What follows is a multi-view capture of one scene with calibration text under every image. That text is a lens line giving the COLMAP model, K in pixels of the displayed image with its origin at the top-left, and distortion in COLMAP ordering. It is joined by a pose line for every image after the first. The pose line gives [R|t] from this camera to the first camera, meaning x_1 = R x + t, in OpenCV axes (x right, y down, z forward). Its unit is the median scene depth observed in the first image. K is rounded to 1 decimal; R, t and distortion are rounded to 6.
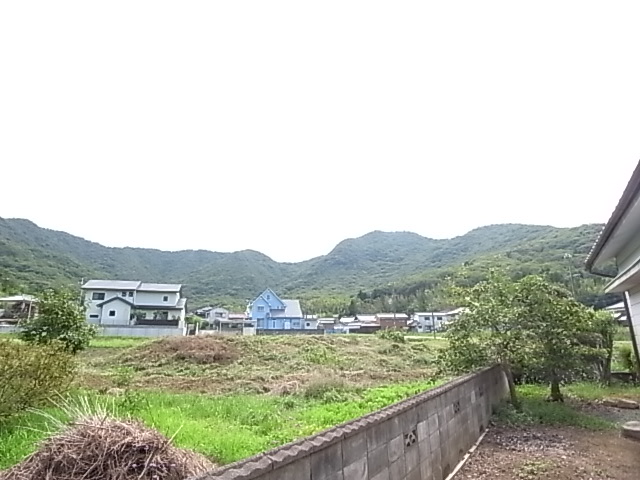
lens RADIAL K [[358.1, 0, 306.4], [0, 358.1, 243.2], [0, 0, 1]] dist [-0.072206, 0.018995]
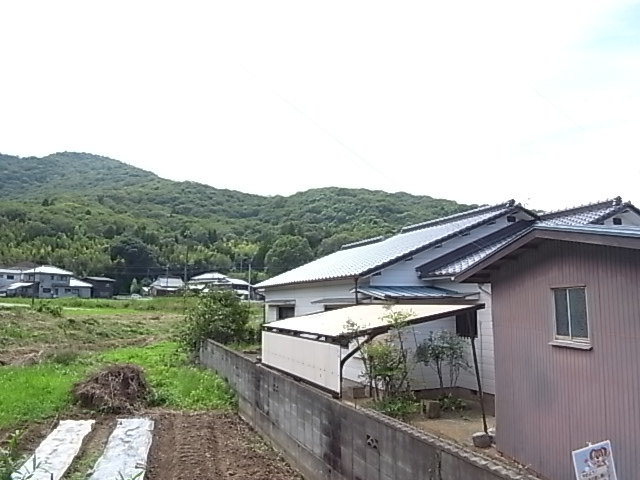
lens RADIAL K [[495.0, 0, 320.0], [0, 495.0, 240.0], [0, 0, 1]] dist [-0.079755, -0.001315]
pose [[0.556984, 0.112951, 0.822807, -0.089117], [-0.223183, 0.974623, 0.017288, -0.022190], [-0.799974, -0.193265, 0.568059, -0.060381]]
